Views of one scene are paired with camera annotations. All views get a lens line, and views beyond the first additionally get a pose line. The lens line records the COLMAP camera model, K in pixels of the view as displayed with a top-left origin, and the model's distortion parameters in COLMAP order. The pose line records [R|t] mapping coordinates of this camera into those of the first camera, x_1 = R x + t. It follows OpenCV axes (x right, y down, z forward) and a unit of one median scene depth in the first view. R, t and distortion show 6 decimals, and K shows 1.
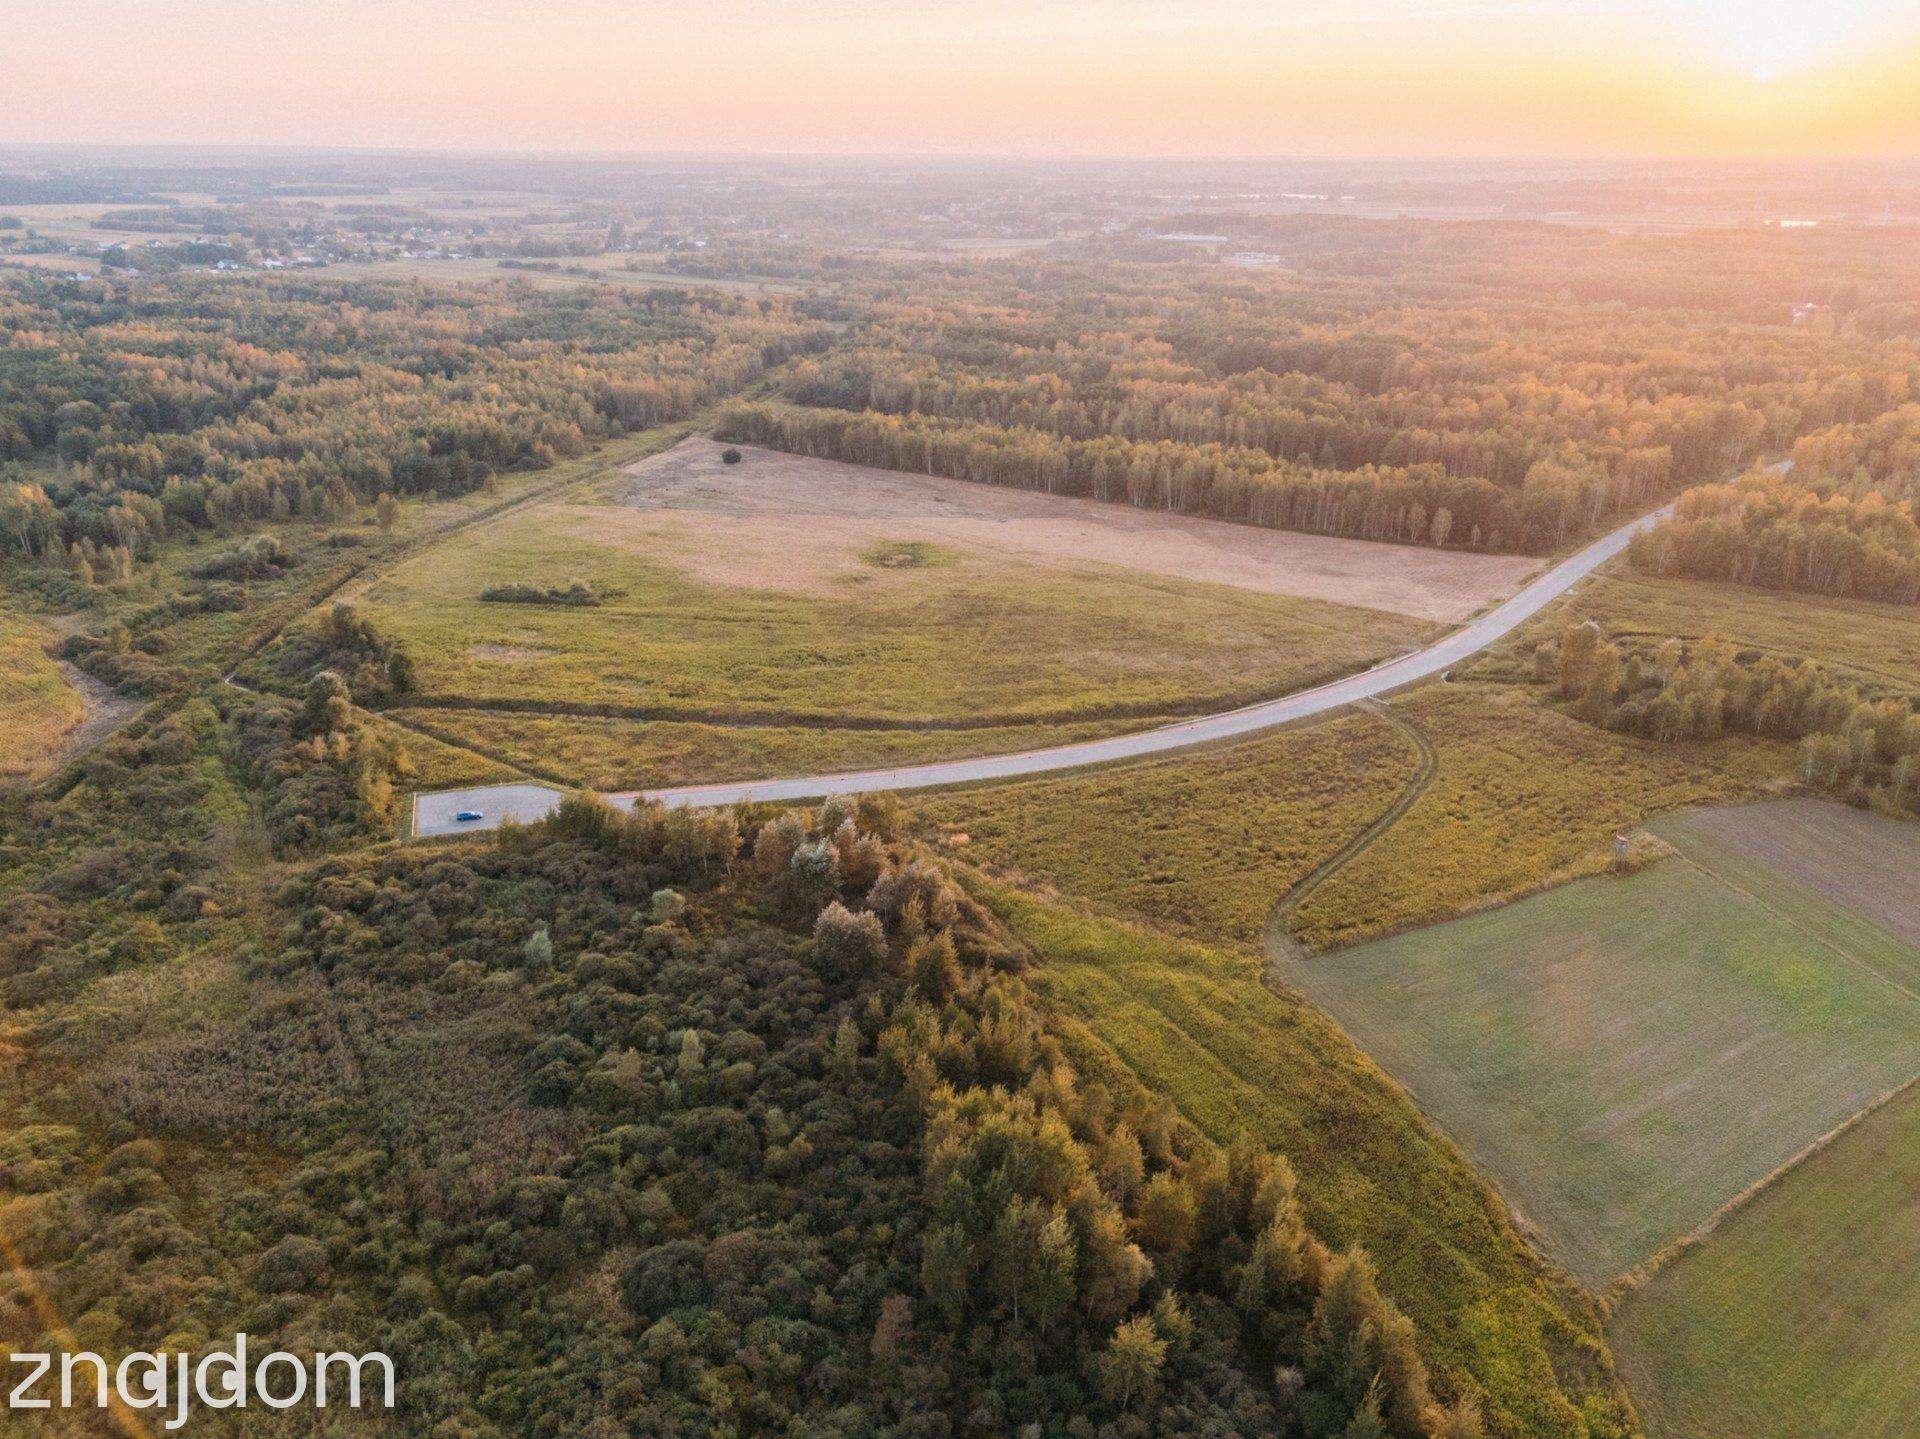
lens RADIAL K [[1422.5, 0, 952.8], [0, 1422.5, 723.8], [0, 0, 1]] dist [0.078691, -0.071028]
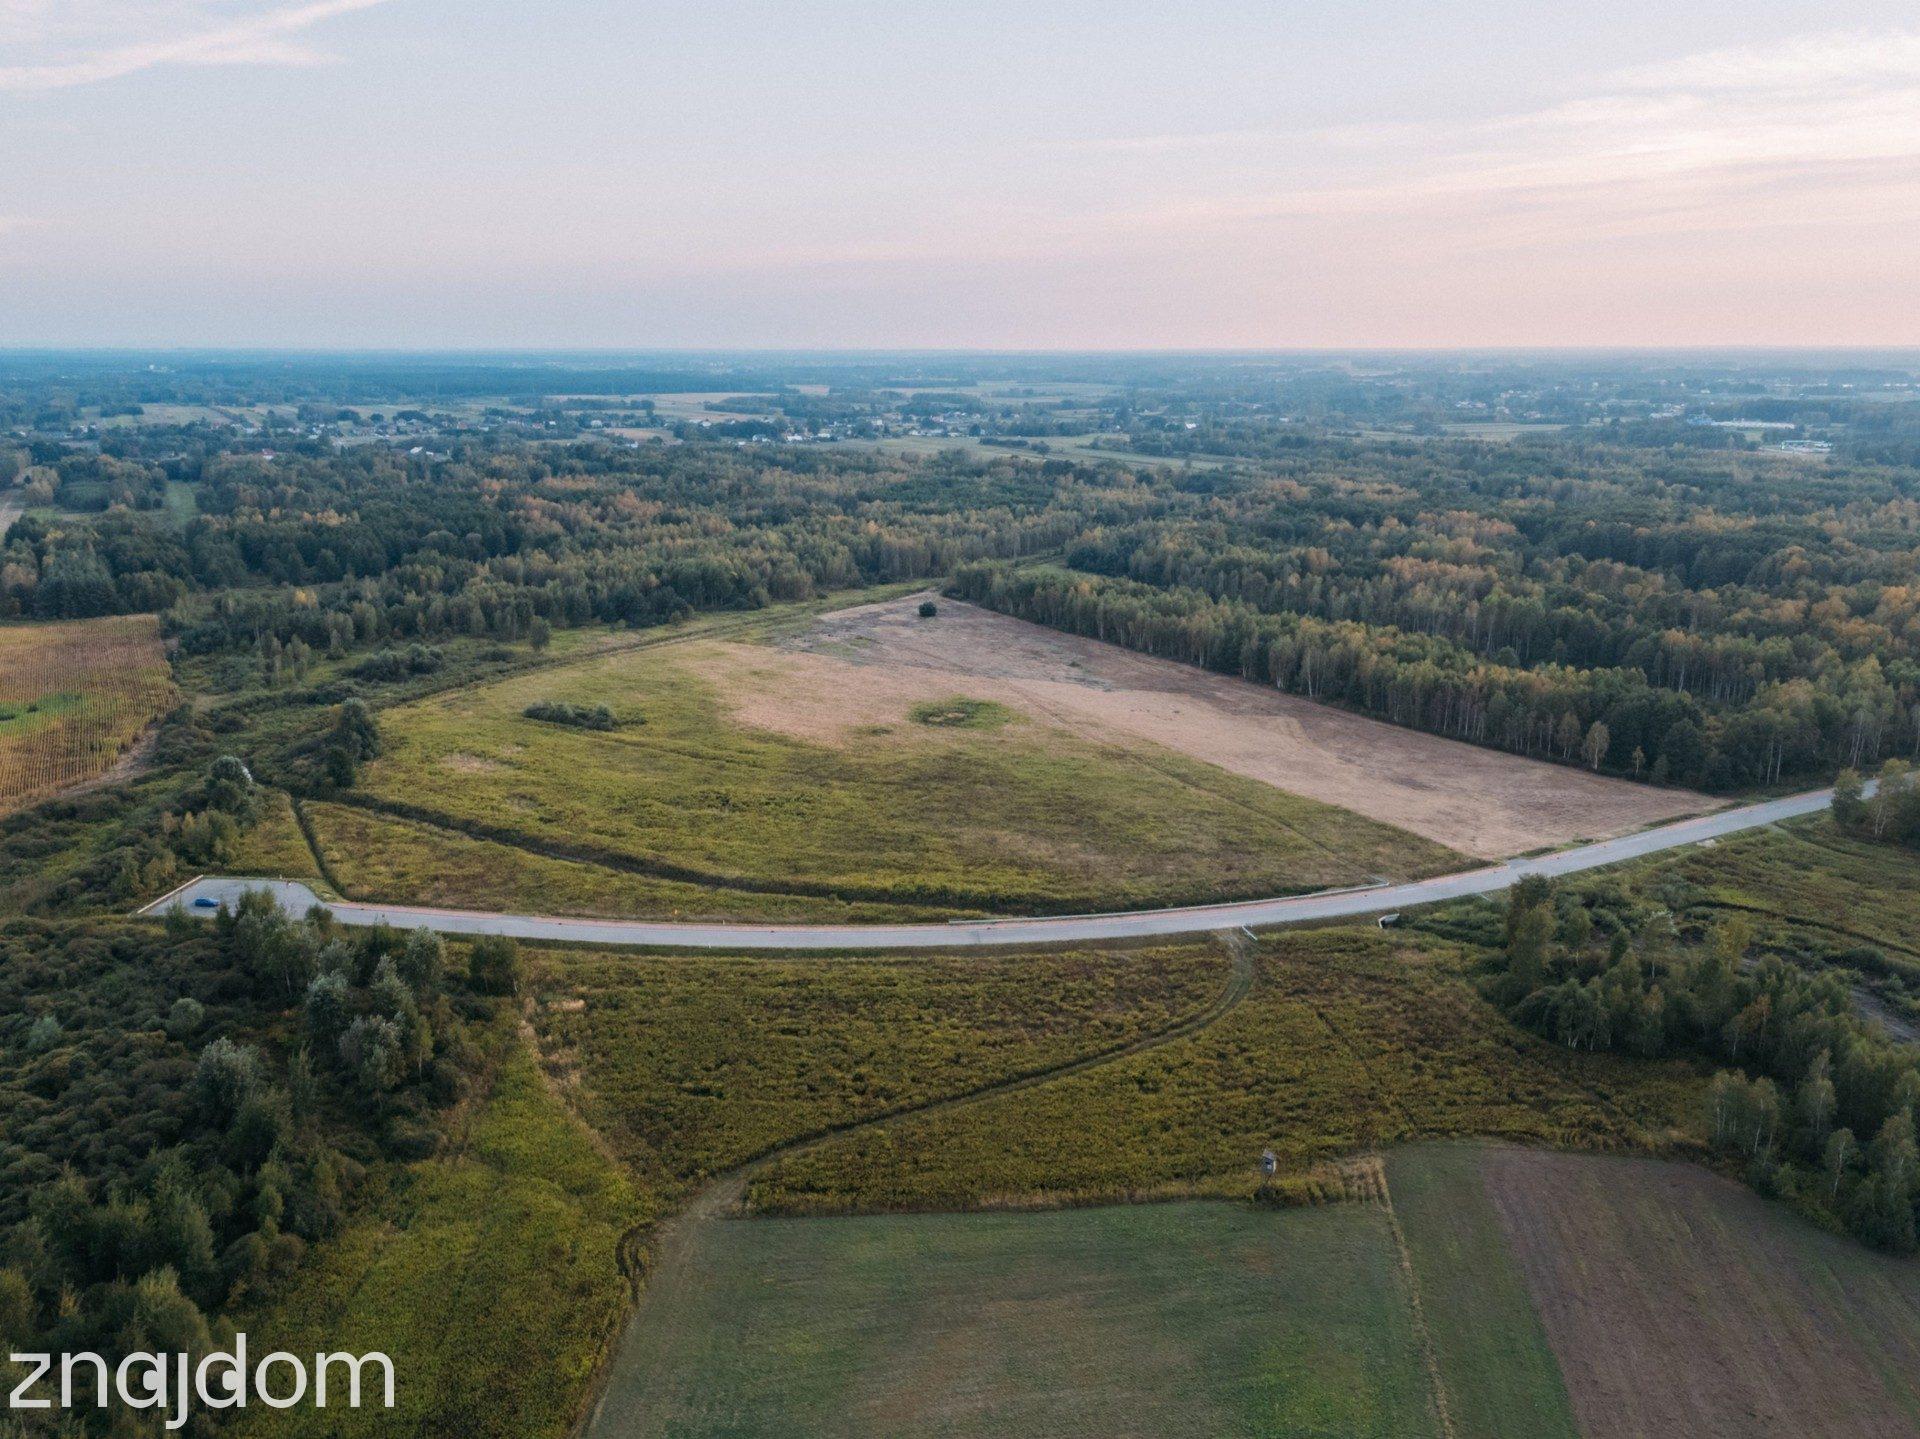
lens RADIAL K [[1422.5, 0, 955.6], [0, 1422.5, 713.7], [0, 0, 1]] dist [0.078691, -0.071028]
pose [[0.919031, 0.093317, -0.382979, 0.463459], [-0.142036, 0.984705, -0.100909, -0.034691], [0.367705, 0.147136, 0.918229, 0.201086]]
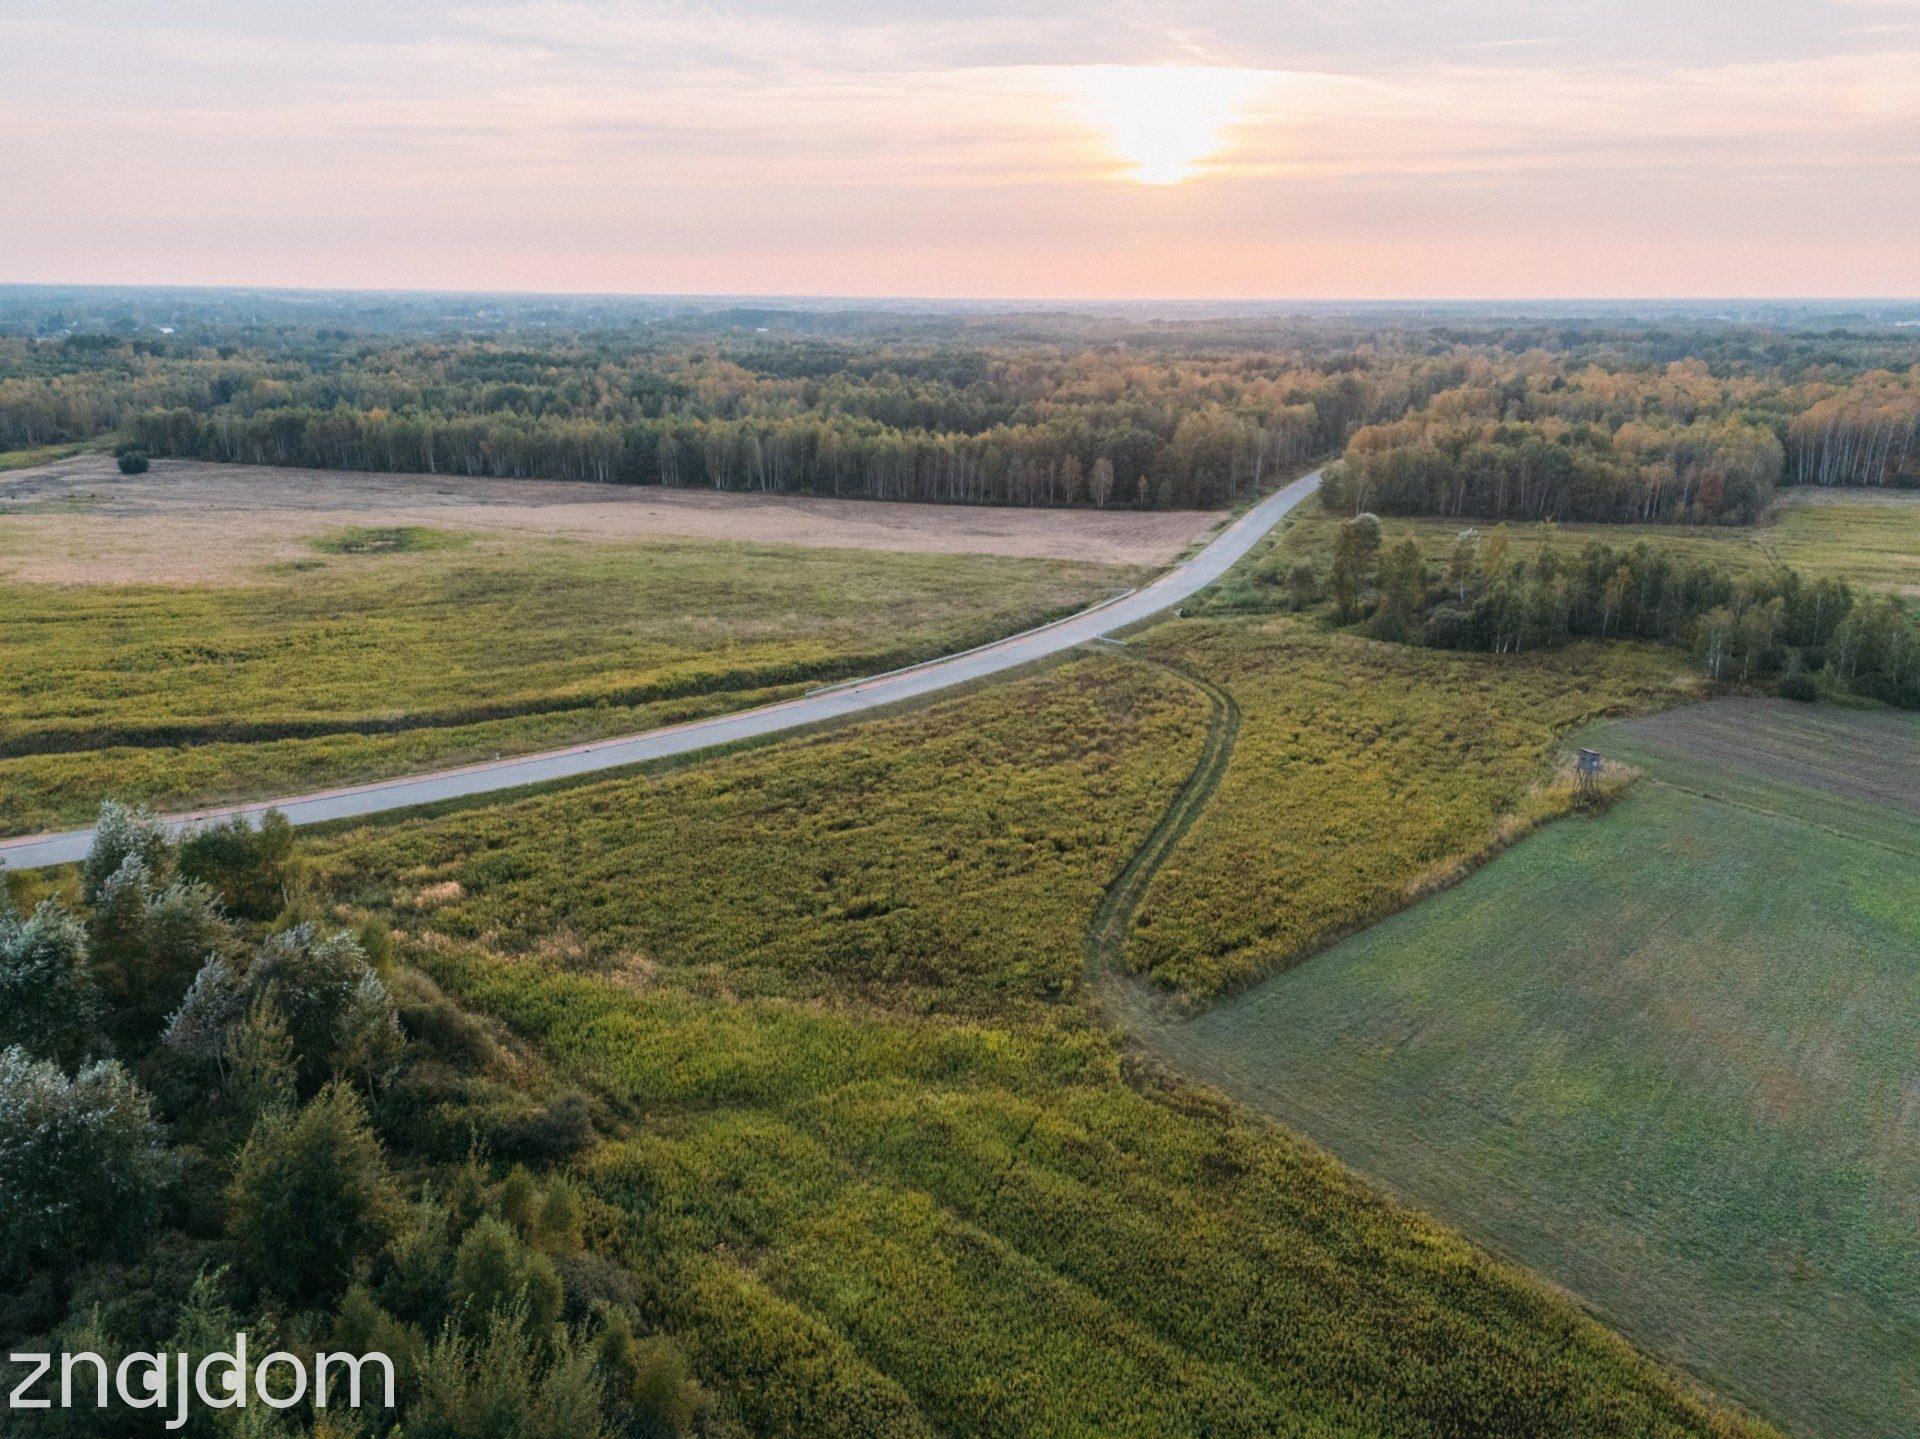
lens RADIAL K [[1422.5, 0, 959.2], [0, 1422.5, 707.9], [0, 0, 1]] dist [0.078691, -0.071028]
pose [[0.953284, -0.082114, 0.290699, 0.030473], [0.110175, 0.990566, -0.081486, 0.065894], [-0.281265, 0.109707, 0.953338, 0.399395]]
